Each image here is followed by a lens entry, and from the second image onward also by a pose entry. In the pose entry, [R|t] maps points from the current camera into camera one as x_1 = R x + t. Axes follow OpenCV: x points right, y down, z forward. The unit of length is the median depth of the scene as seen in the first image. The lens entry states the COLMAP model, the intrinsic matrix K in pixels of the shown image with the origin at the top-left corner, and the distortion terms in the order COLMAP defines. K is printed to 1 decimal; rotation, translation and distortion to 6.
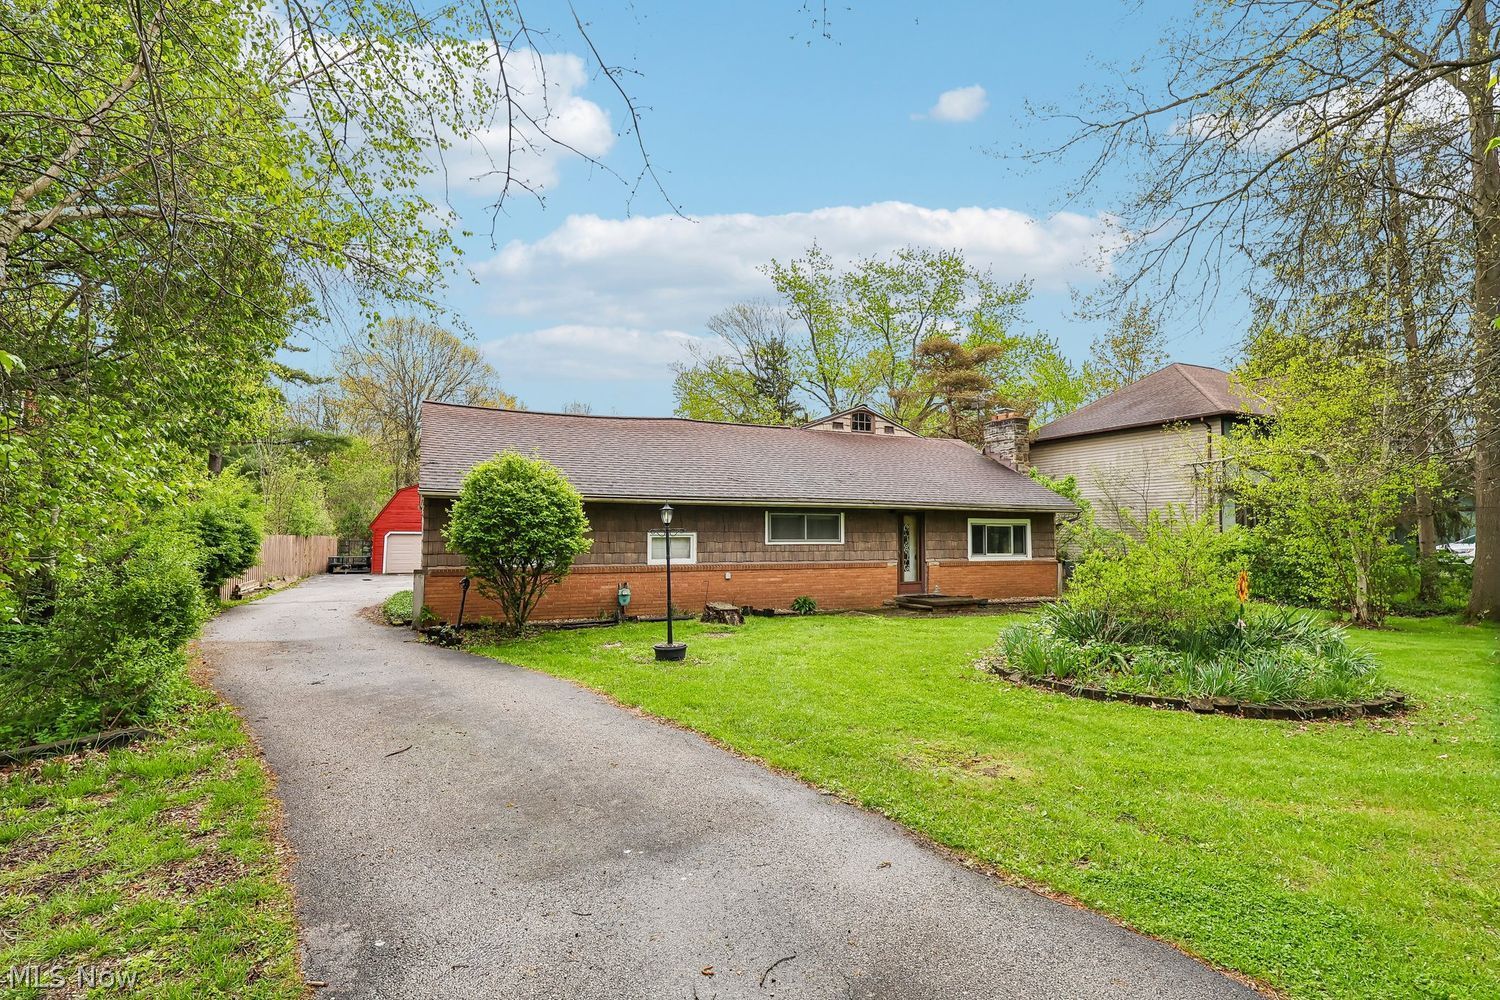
lens RADIAL K [[683.2, 0, 744.1], [0, 683.2, 498.7], [0, 0, 1]] dist [-0.002455, 0.000354]
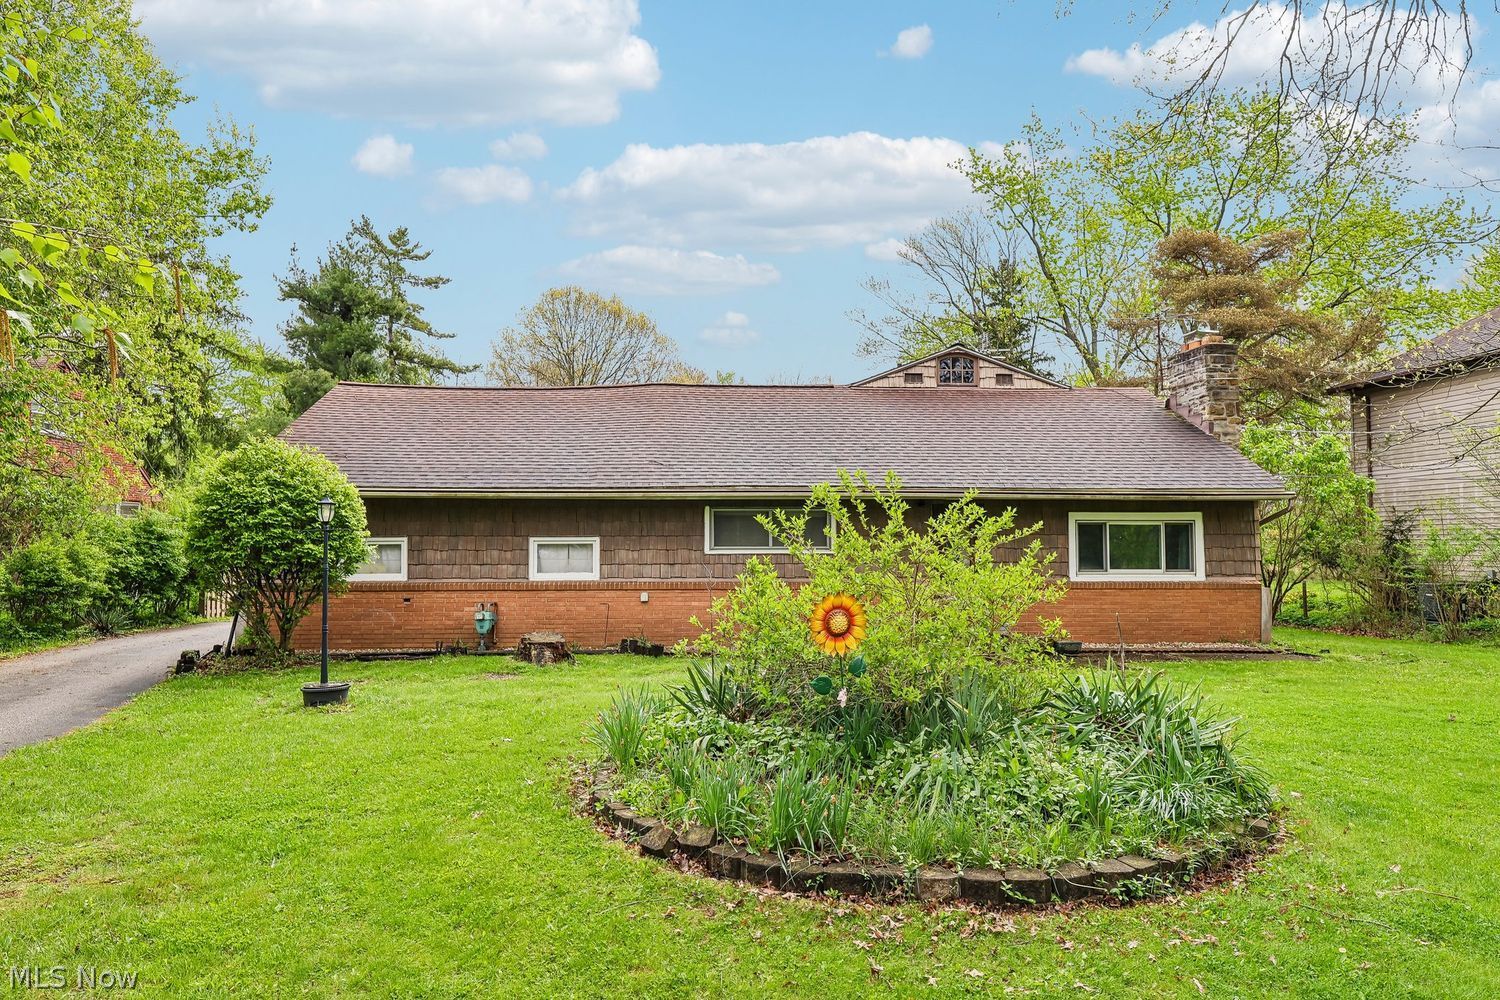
lens RADIAL K [[910.0, 0, 744.2], [0, 910.0, 497.8], [0, 0, 1]] dist [0.003069, 0.001377]
pose [[0.932803, -0.022842, -0.359661, 0.704677], [0.022633, 0.999732, -0.004791, 0.025725], [0.359674, -0.003672, 0.933071, 0.244624]]
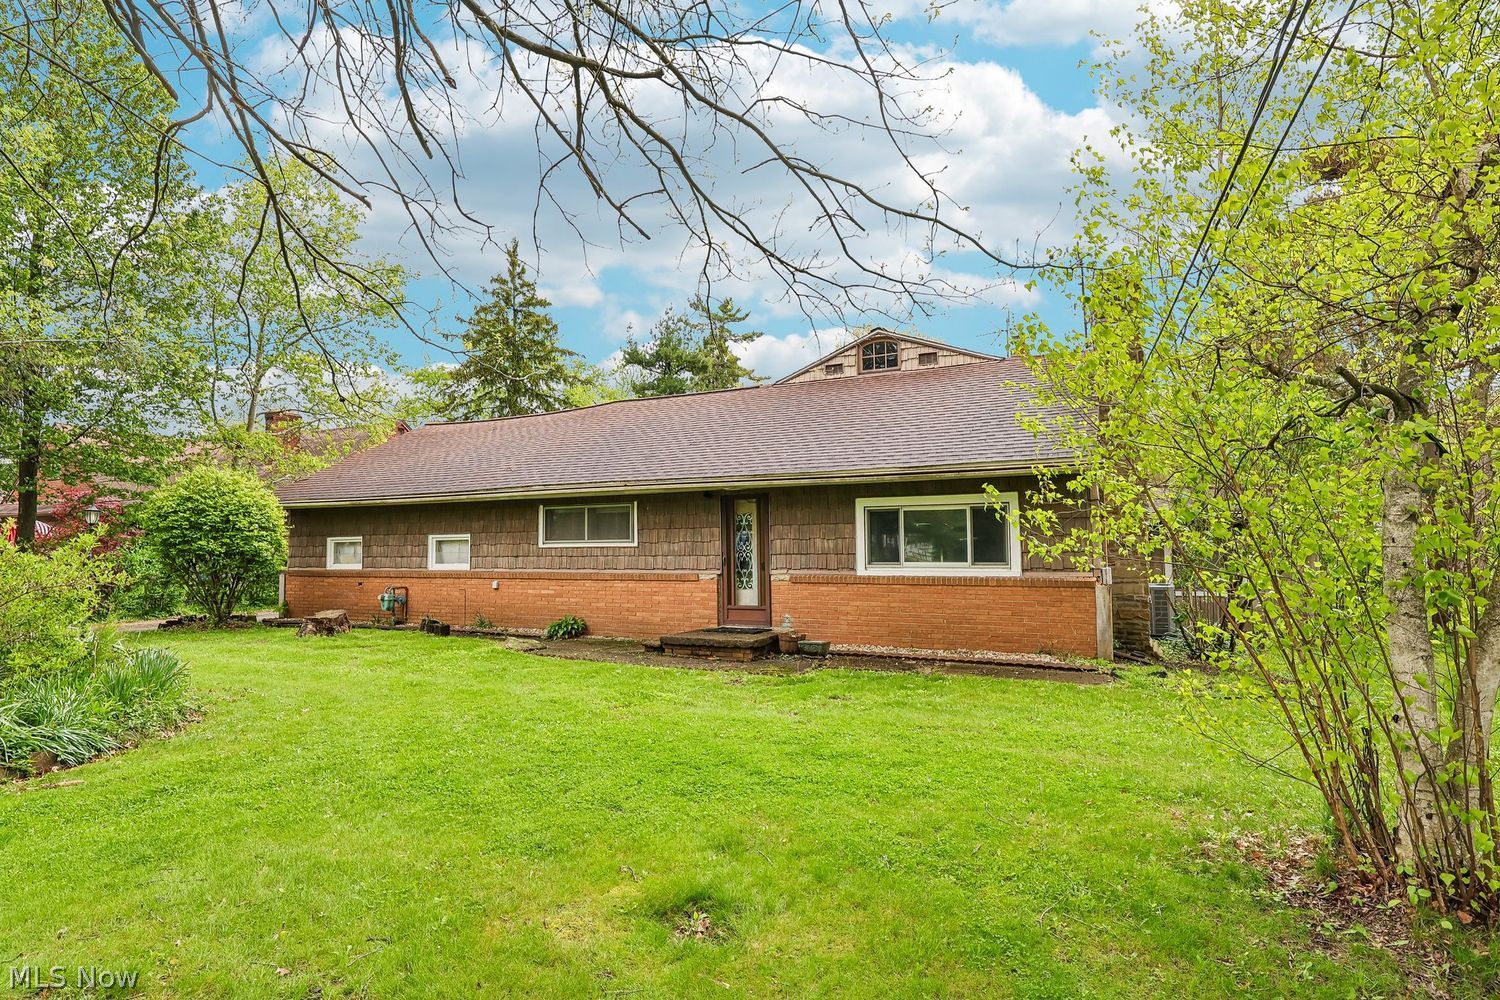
lens RADIAL K [[763.9, 0, 744.1], [0, 763.9, 497.0], [0, 0, 1]] dist [-0.000930, -0.000156]
pose [[0.636606, -0.060239, -0.768833, 1.508014], [0.050739, 0.998056, -0.036186, 0.091609], [0.769518, -0.015974, 0.638425, 1.068880]]
